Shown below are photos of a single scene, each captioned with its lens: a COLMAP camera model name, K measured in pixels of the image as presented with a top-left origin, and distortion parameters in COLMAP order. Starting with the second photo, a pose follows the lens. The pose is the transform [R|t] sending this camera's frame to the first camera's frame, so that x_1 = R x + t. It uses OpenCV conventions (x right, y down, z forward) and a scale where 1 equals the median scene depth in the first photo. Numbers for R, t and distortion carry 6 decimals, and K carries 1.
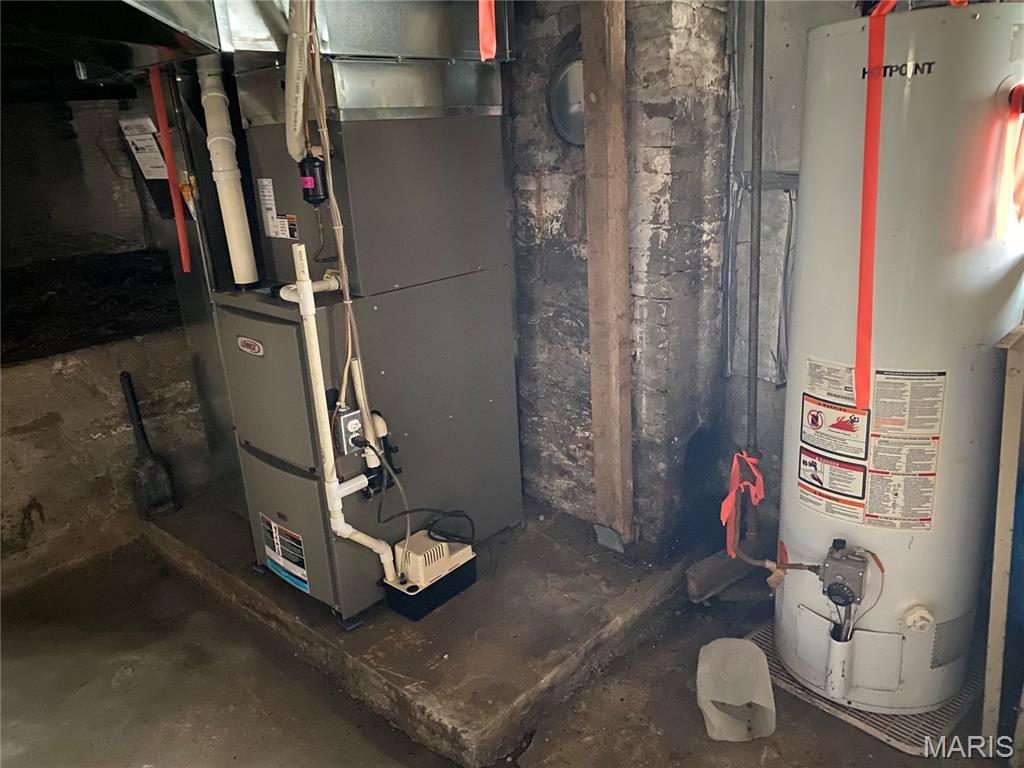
lens RADIAL K [[785.4, 0, 515.5], [0, 785.4, 382.3], [0, 0, 1]] dist [0.046168, -0.054399]
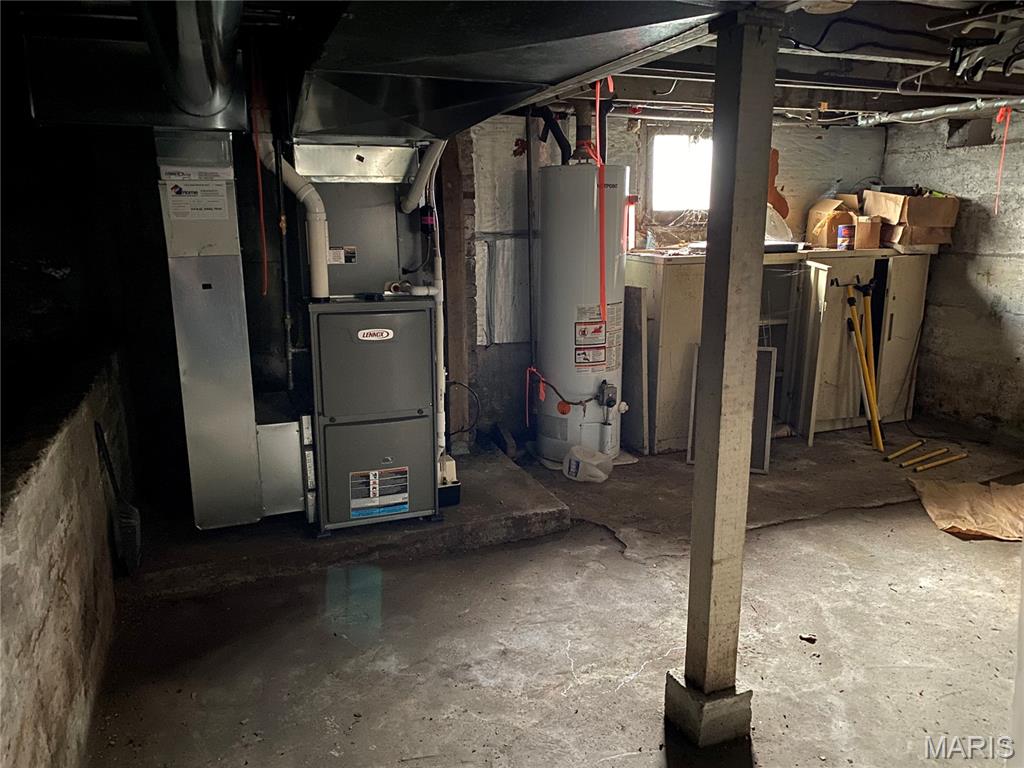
lens RADIAL K [[785.4, 0, 515.9], [0, 785.4, 383.6], [0, 0, 1]] dist [0.046168, -0.054399]
pose [[0.416914, -0.138261, 0.898369, -1.216001], [0.261064, 0.964934, 0.027351, 0.052897], [-0.870648, 0.223129, 0.438389, 0.148298]]
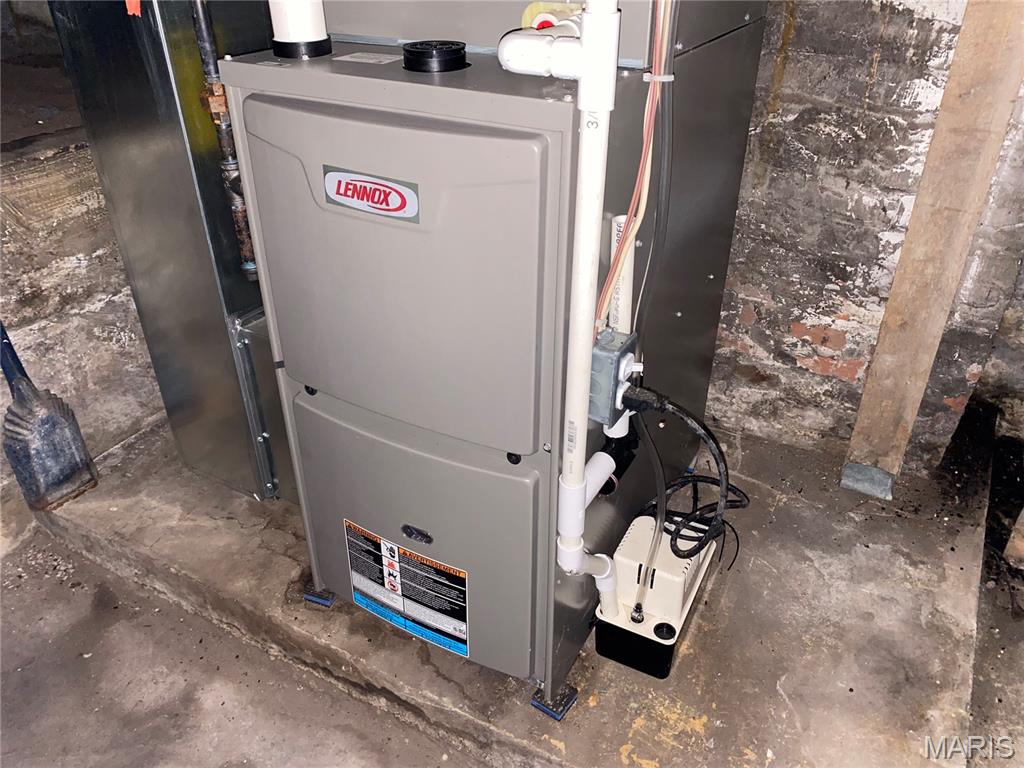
lens RADIAL K [[785.4, 0, 505.8], [0, 785.4, 387.8], [0, 0, 1]] dist [0.046168, -0.054399]
pose [[0.969872, -0.081997, 0.229403, -0.299365], [0.028445, 0.973329, 0.227645, -0.031366], [-0.241951, -0.214261, 0.946336, 0.450535]]
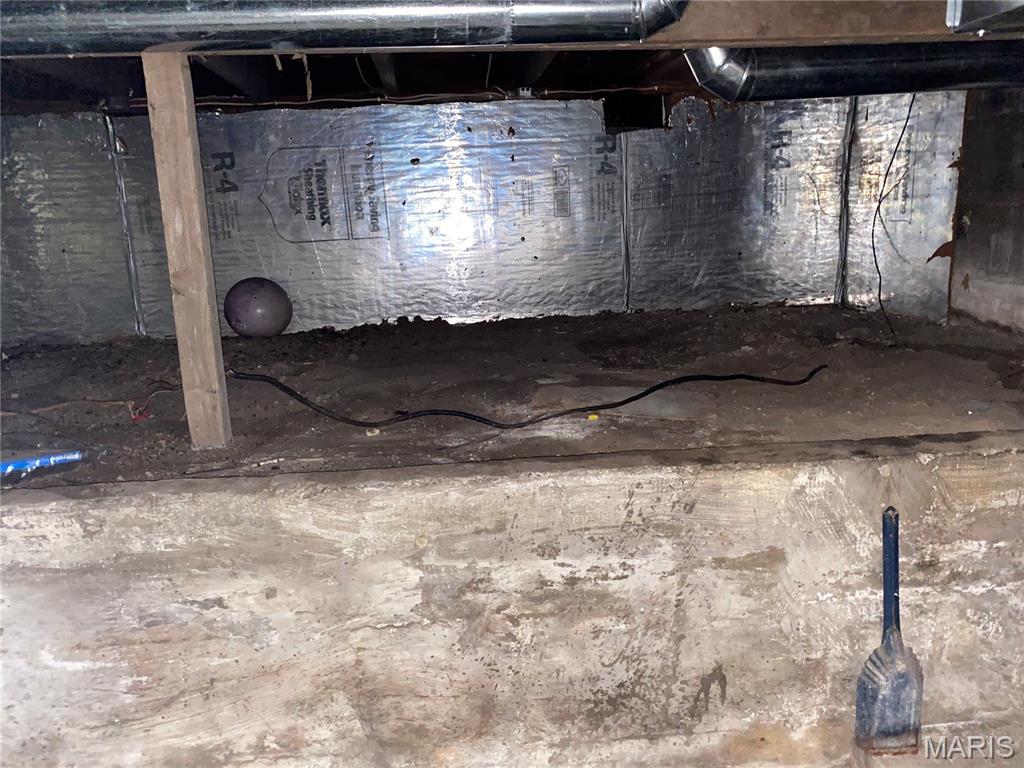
lens RADIAL K [[785.4, 0, 509.9], [0, 785.4, 388.4], [0, 0, 1]] dist [0.046168, -0.054399]
pose [[0.746623, 0.173295, -0.642279, -0.362500], [-0.211987, 0.977121, 0.017214, -0.053595], [0.630568, 0.123302, 0.766277, 0.366109]]
